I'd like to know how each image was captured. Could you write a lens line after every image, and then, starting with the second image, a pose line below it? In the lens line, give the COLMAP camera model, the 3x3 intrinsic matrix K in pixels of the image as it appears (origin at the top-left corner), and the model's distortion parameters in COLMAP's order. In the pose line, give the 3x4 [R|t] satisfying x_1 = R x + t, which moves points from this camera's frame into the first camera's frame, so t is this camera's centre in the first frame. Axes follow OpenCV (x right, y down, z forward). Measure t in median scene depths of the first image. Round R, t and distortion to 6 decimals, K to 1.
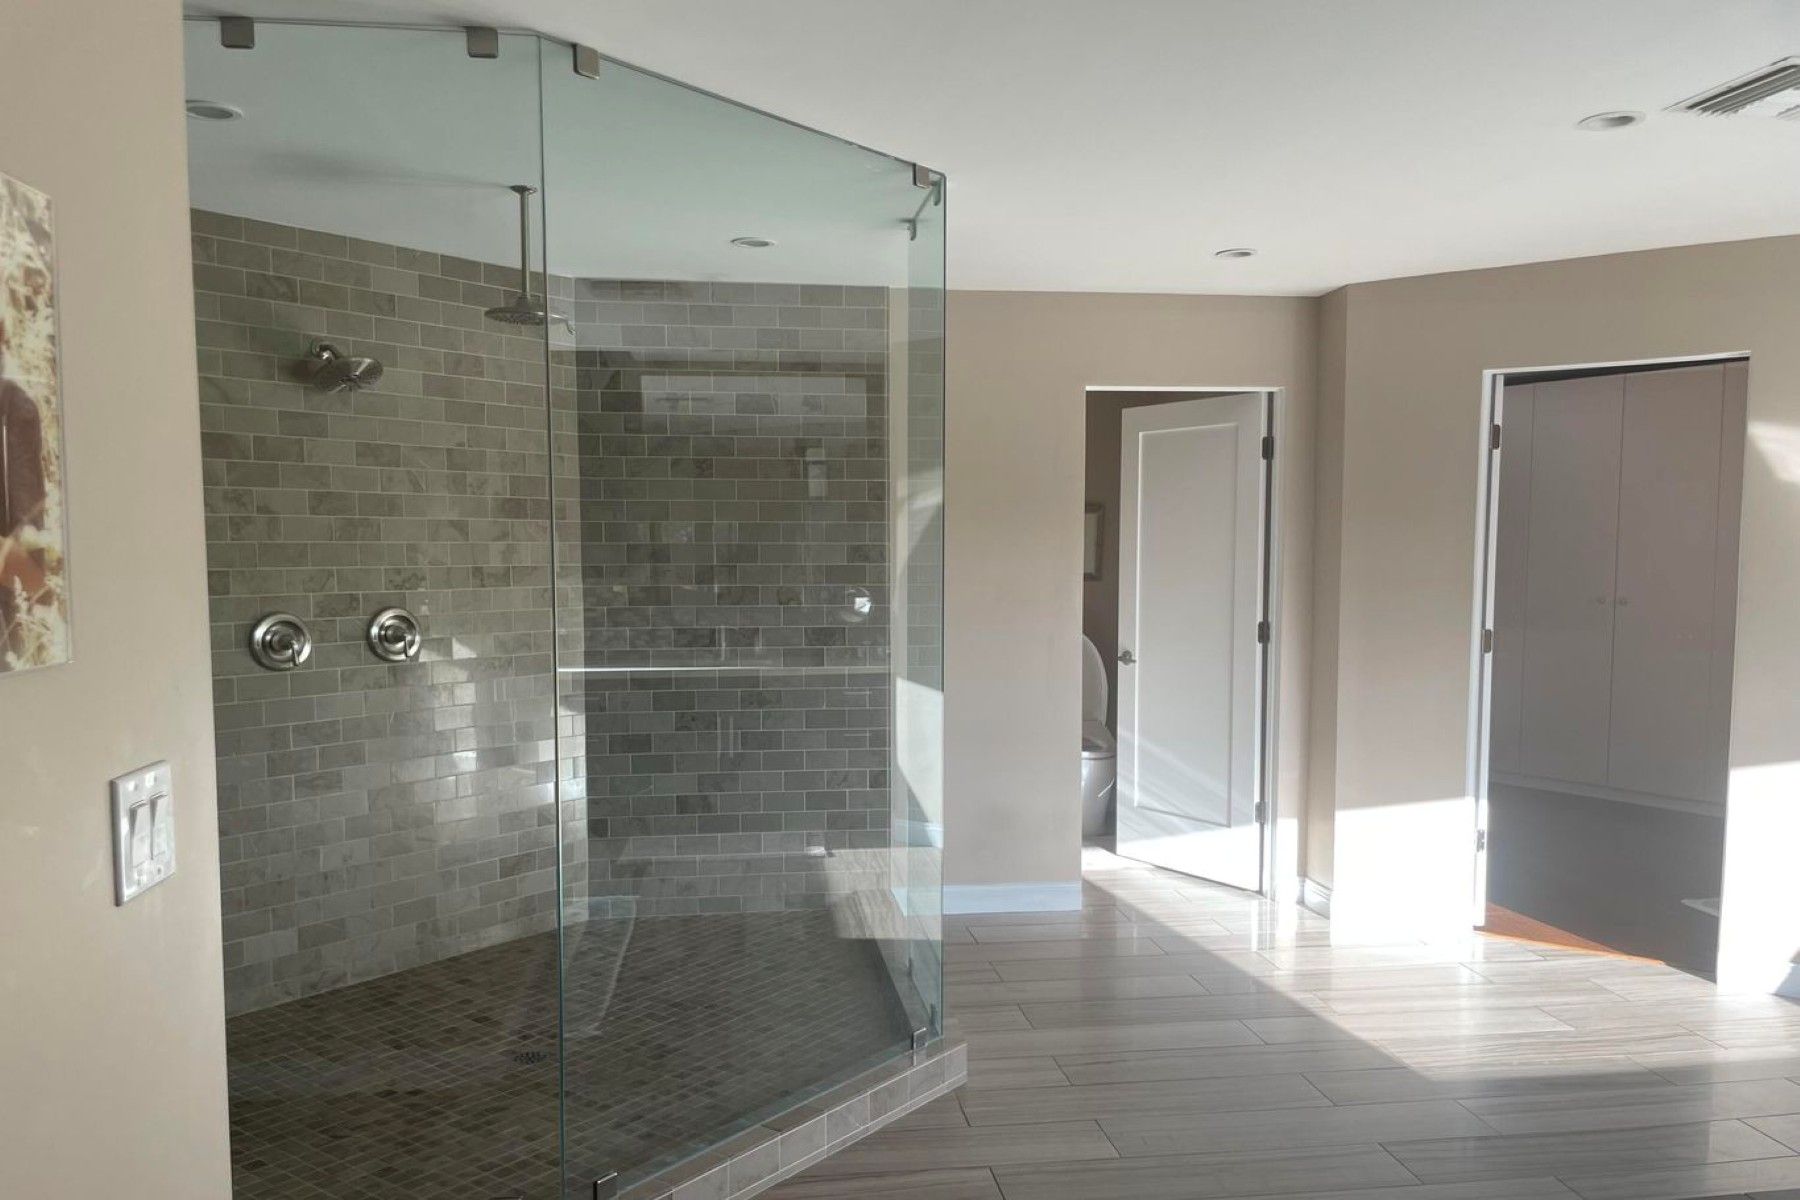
lens RADIAL K [[1362.9, 0, 912.5], [0, 1362.9, 635.7], [0, 0, 1]] dist [0.066206, -0.095279]
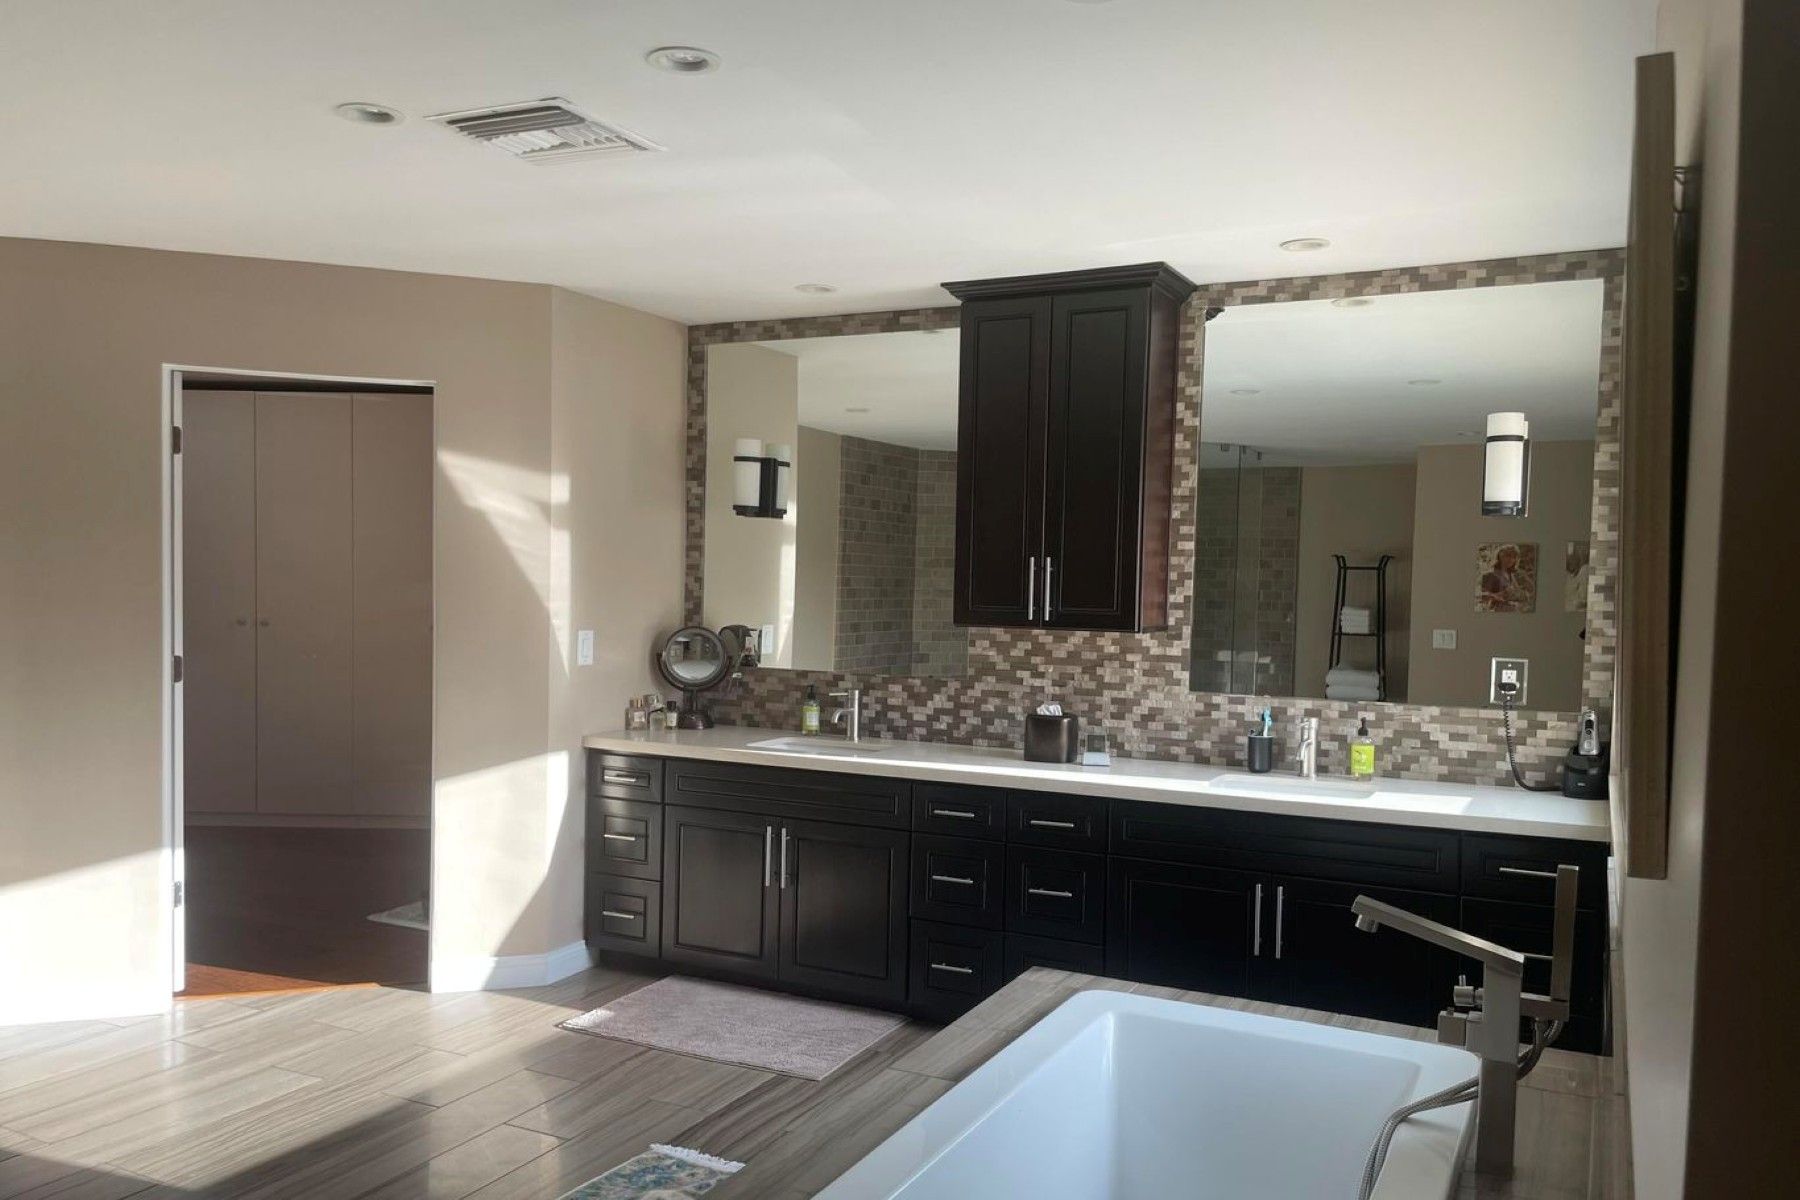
lens RADIAL K [[1362.9, 0, 912.5], [0, 1362.9, 635.7], [0, 0, 1]] dist [0.066206, -0.095279]
pose [[0.572748, -0.022410, 0.819425, -0.041455], [0.035902, 0.999353, 0.002237, -0.002710], [-0.818945, 0.028138, 0.573182, 0.105754]]
